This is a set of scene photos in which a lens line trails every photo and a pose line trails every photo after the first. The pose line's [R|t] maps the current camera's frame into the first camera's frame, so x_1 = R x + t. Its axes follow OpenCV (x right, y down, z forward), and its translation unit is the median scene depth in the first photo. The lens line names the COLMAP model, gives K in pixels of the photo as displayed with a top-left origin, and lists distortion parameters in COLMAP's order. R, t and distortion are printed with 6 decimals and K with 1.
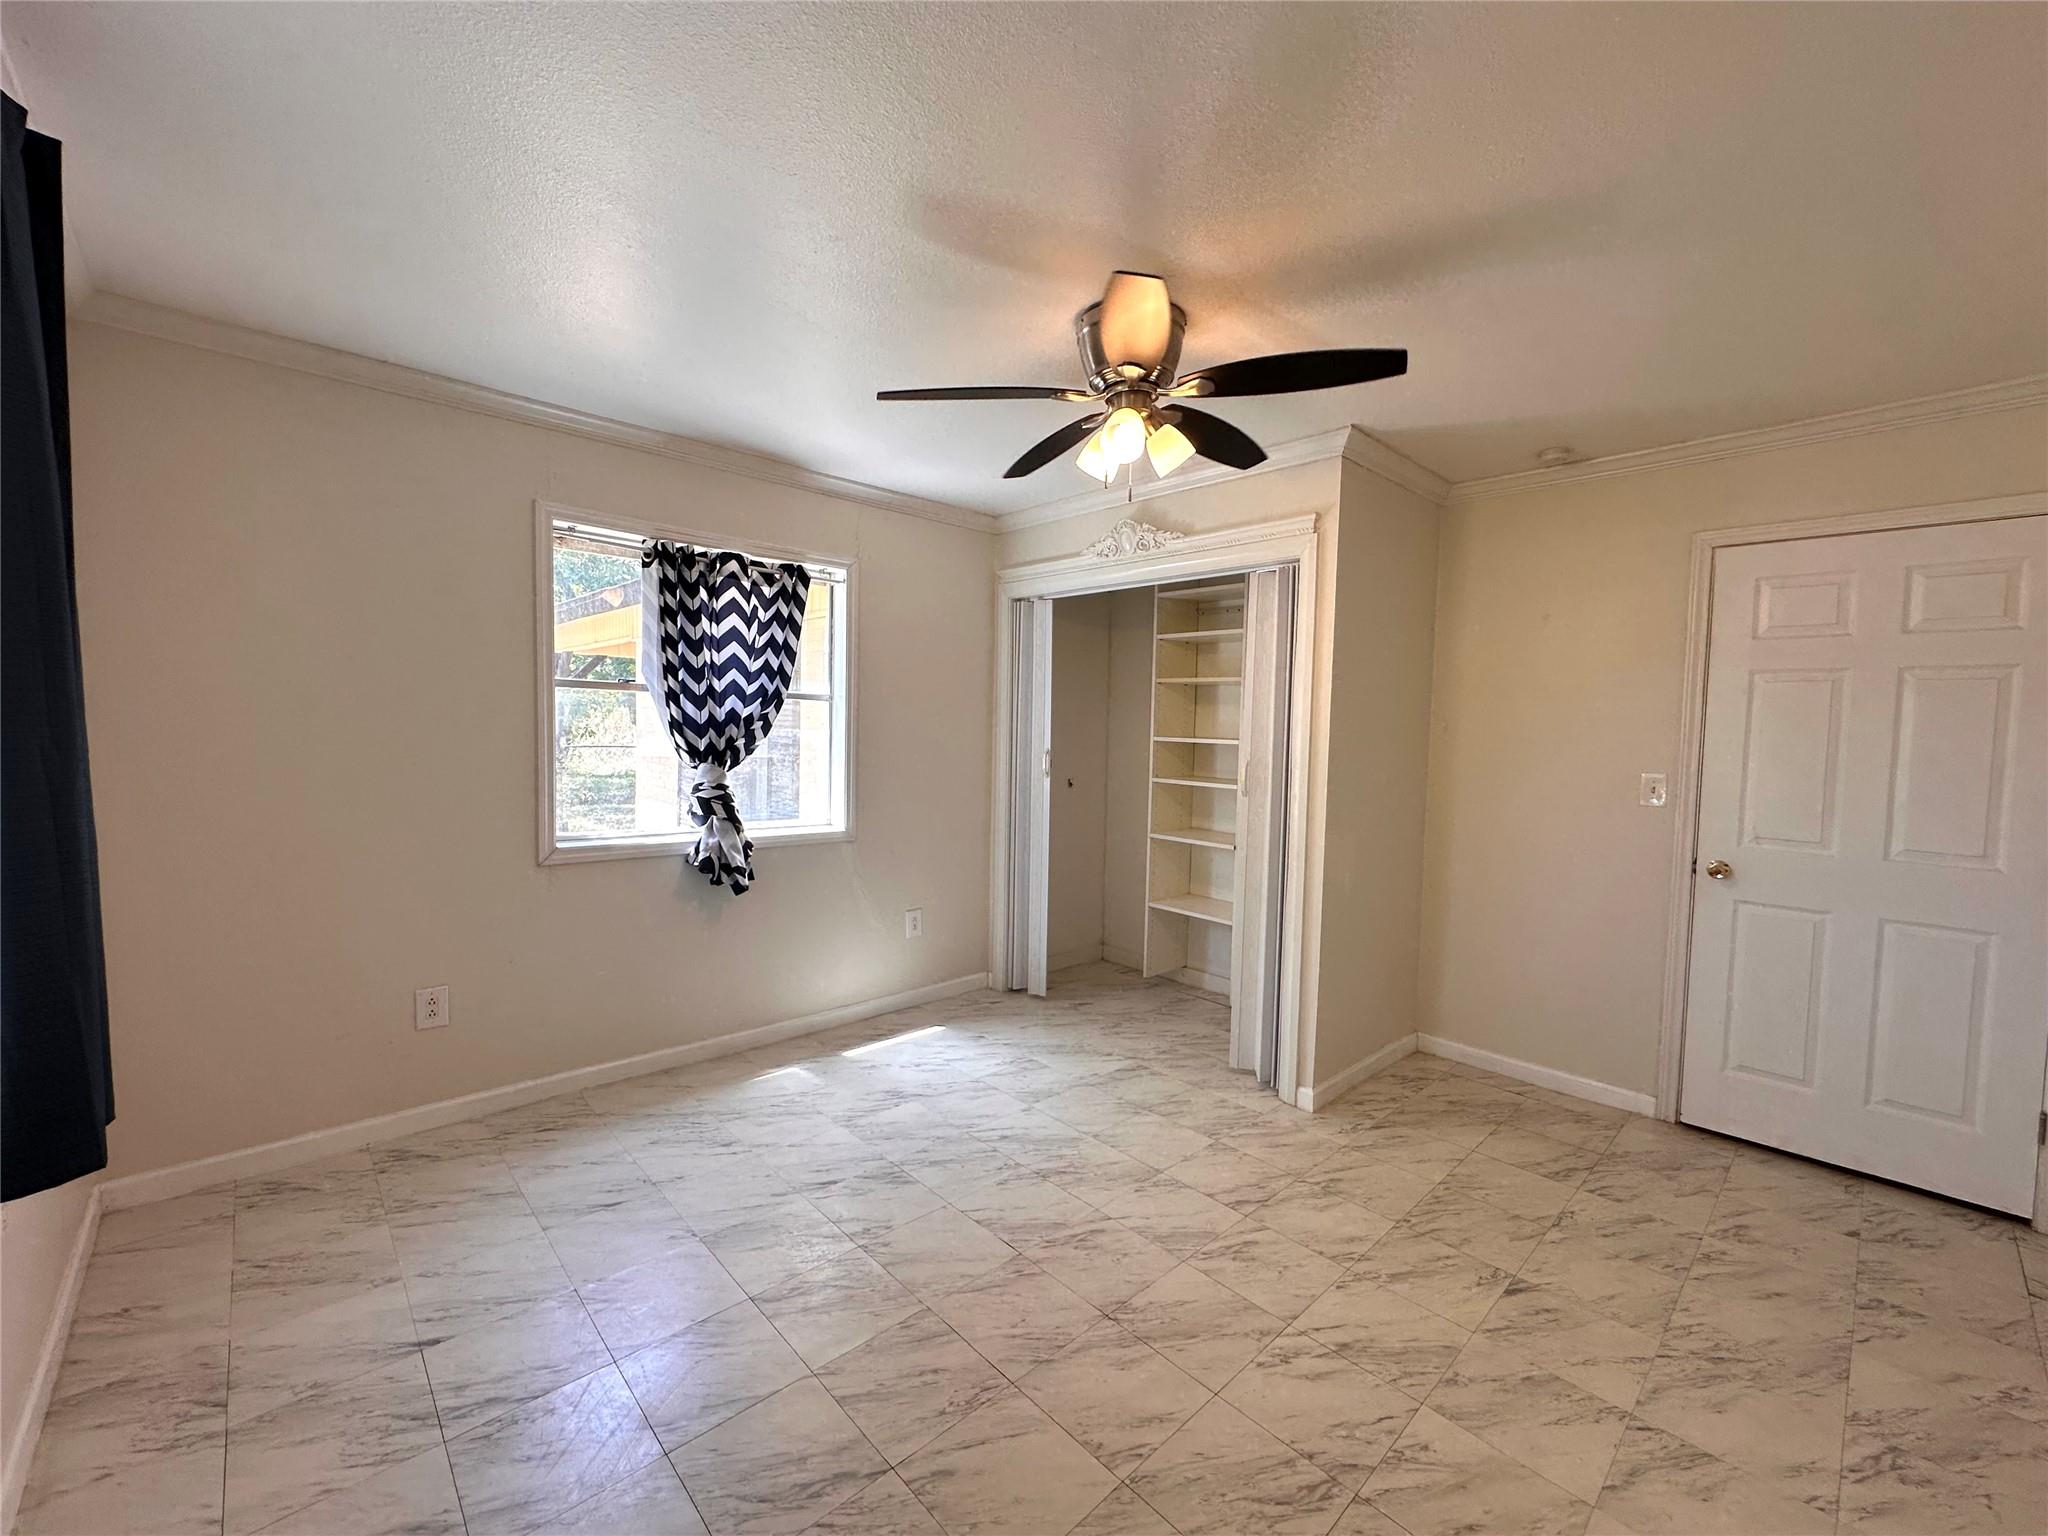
lens RADIAL K [[827.0, 0, 1019.2], [0, 827.0, 769.2], [0, 0, 1]] dist [-0.007415, 0.000695]
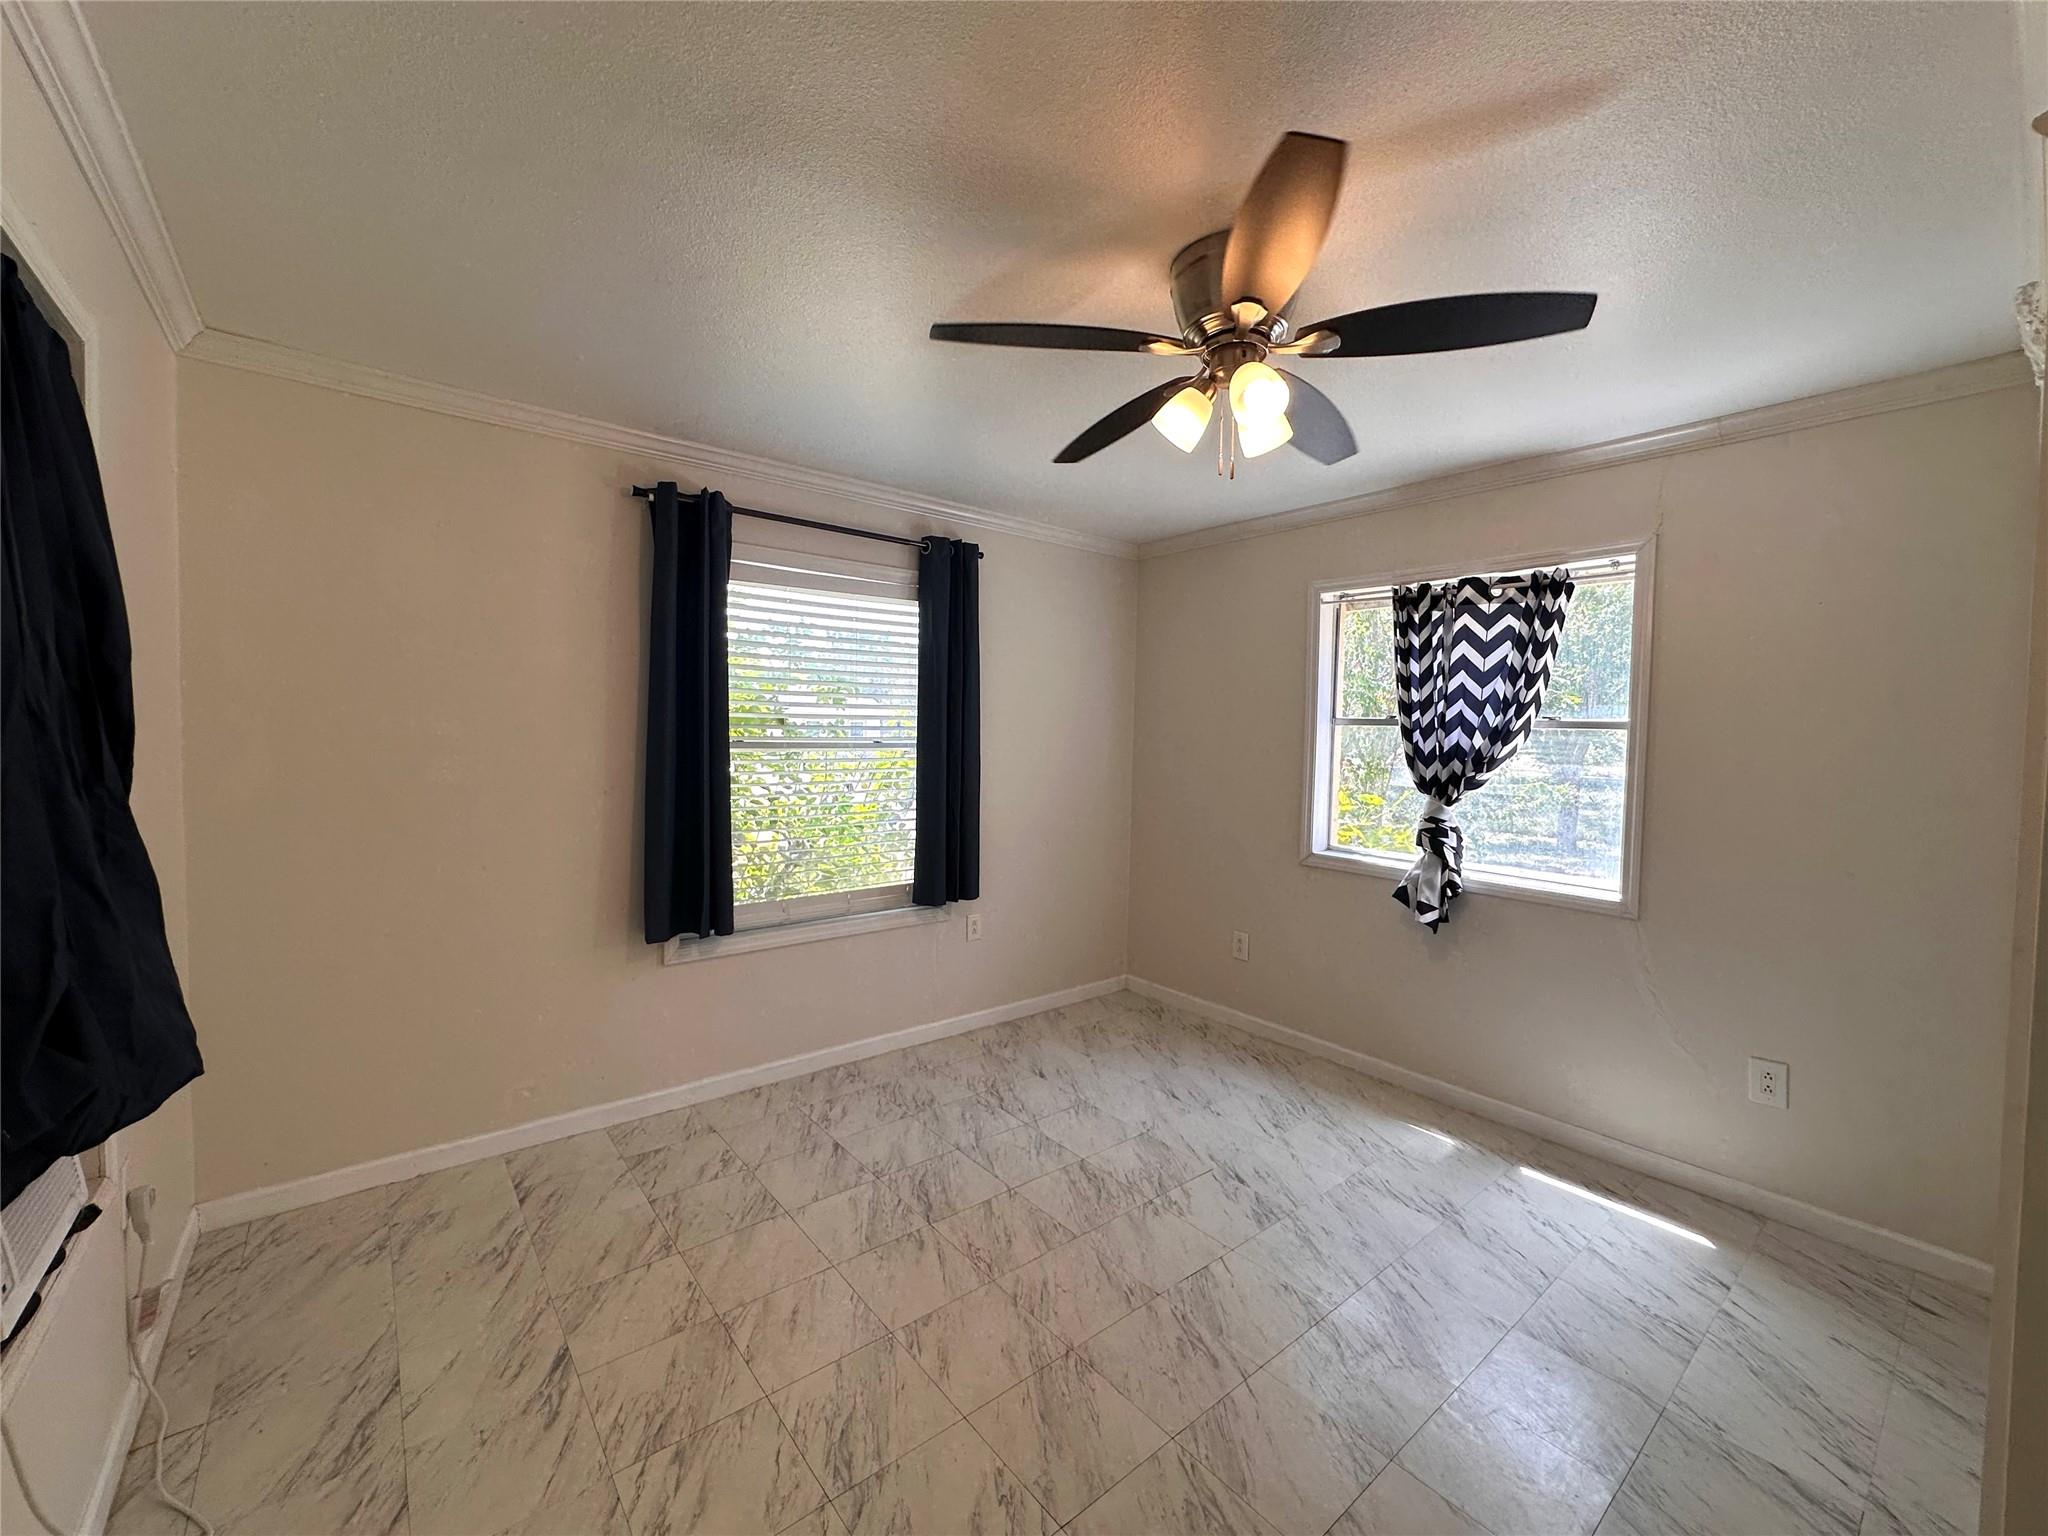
lens RADIAL K [[827.0, 0, 1028.0], [0, 827.0, 760.9], [0, 0, 1]] dist [-0.007415, 0.000695]
pose [[-0.070140, 0.009486, -0.997492, 0.685994], [-0.076288, 0.996975, 0.014846, -0.027647], [0.994616, 0.077138, -0.069205, 0.611880]]
